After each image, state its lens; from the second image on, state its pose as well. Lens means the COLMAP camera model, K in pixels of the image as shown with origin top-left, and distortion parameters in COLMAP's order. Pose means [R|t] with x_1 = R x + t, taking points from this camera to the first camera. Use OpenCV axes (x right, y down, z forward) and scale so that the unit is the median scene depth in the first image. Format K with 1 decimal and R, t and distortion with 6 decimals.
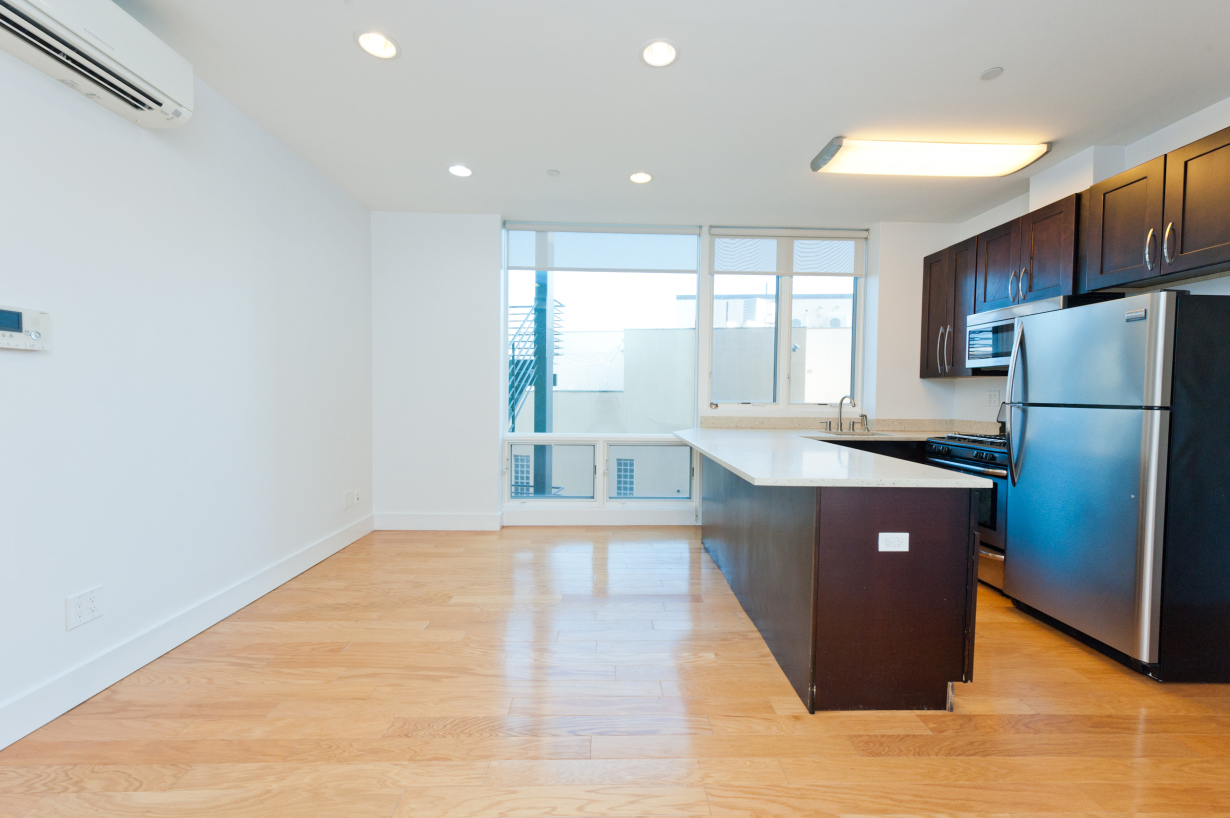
lens RADIAL K [[480.8, 0, 621.0], [0, 480.8, 406.6], [0, 0, 1]] dist [0.008556, -0.000385]
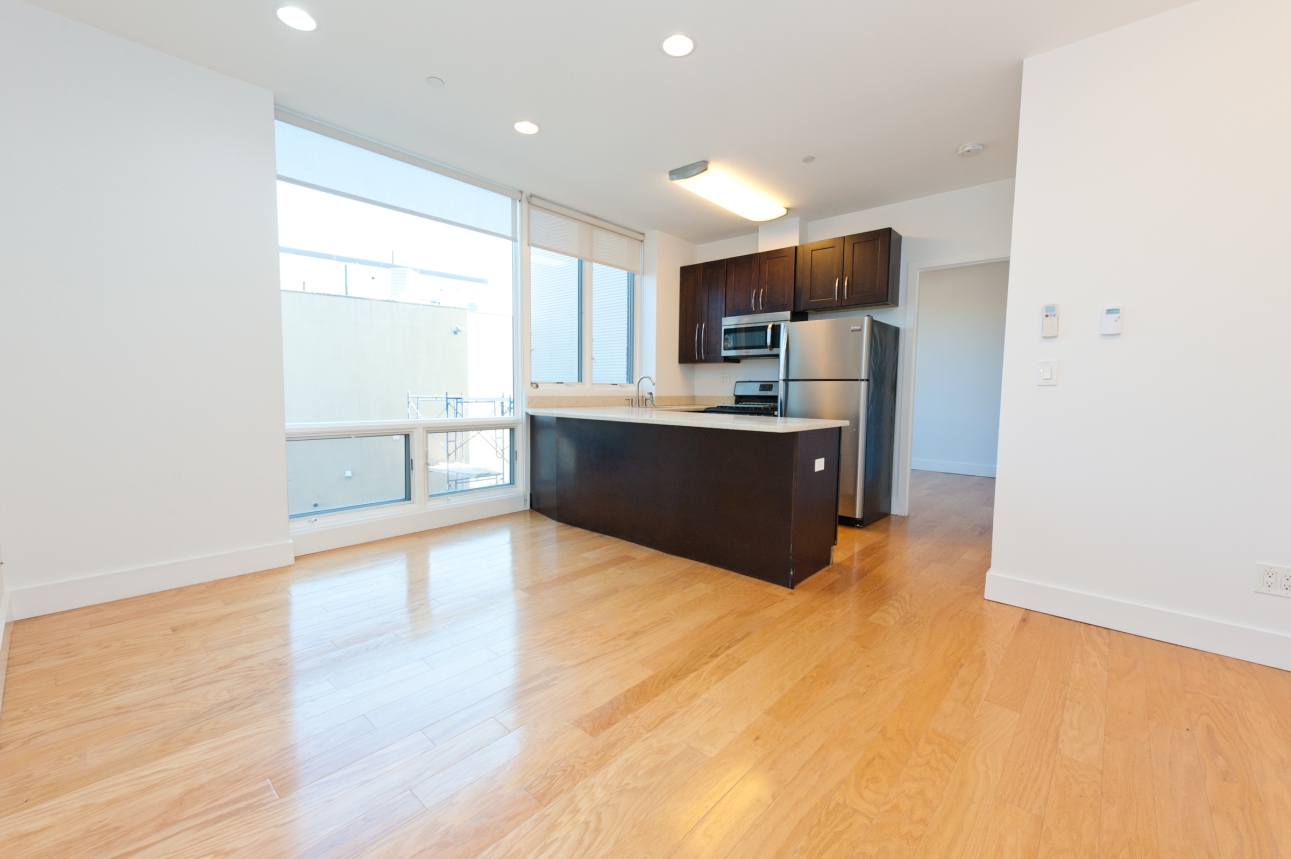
lens RADIAL K [[523.5, 0, 650.3], [0, 523.5, 428.0], [0, 0, 1]] dist [0.010076, -0.000346]
pose [[0.683662, -0.056922, 0.727575, -0.502857], [0.015404, 0.997857, 0.063593, 0.025053], [-0.729636, -0.032269, 0.683074, 0.128783]]
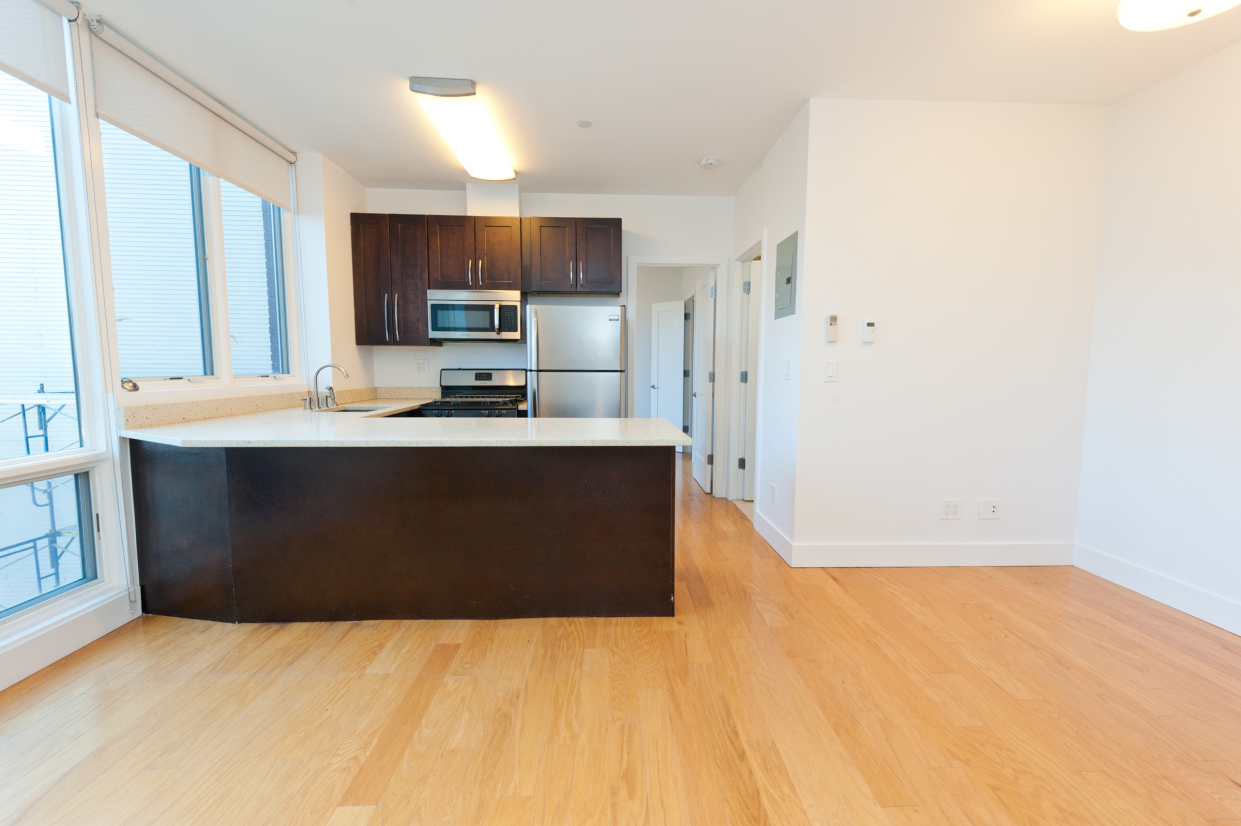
lens RADIAL K [[512.7, 0, 629.5], [0, 512.7, 411.0], [0, 0, 1]] dist [0.015122, -0.003973]
pose [[-0.016716, -0.099074, 0.994940, -0.451630], [0.021898, 0.994804, 0.099428, -0.021480], [-0.999620, 0.023449, -0.014460, 0.561428]]
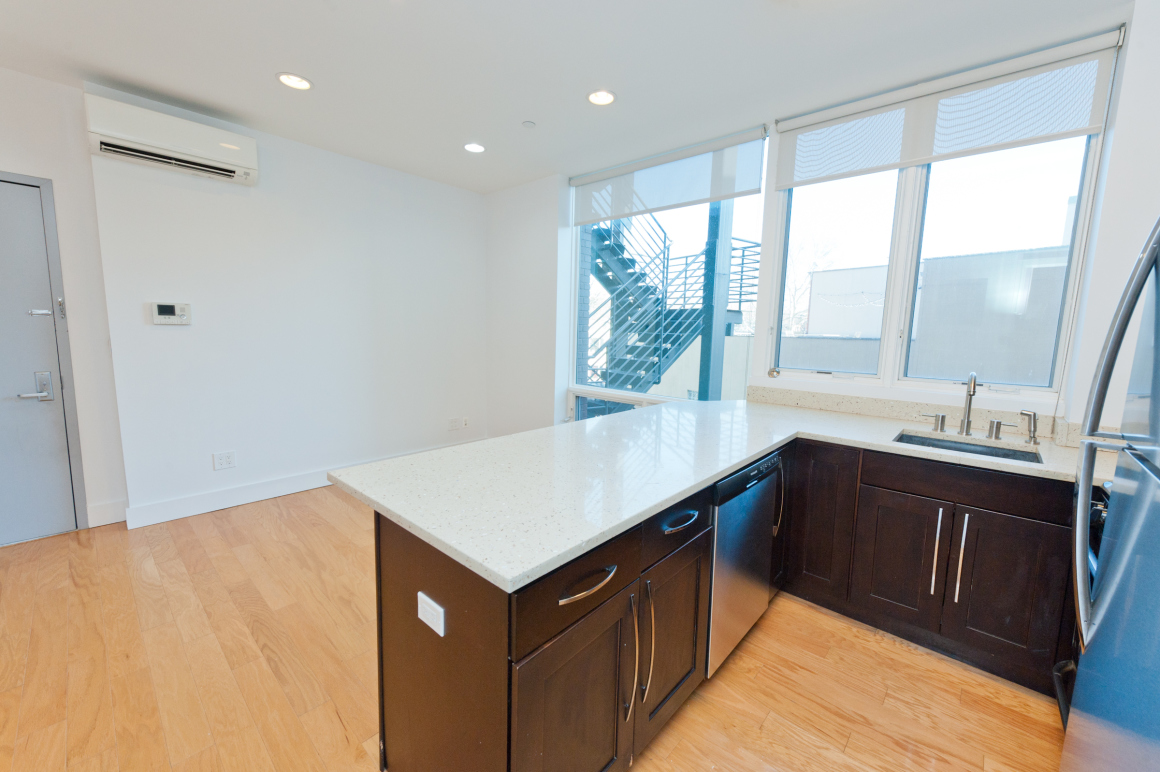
lens RADIAL K [[453.5, 0, 585.6], [0, 453.5, 383.8], [0, 0, 1]] dist [0.008556, -0.000385]
pose [[0.727472, 0.089154, -0.680320, 0.555530], [-0.035043, 0.995056, 0.092927, -0.048371], [0.685242, -0.043761, 0.727000, 0.351149]]
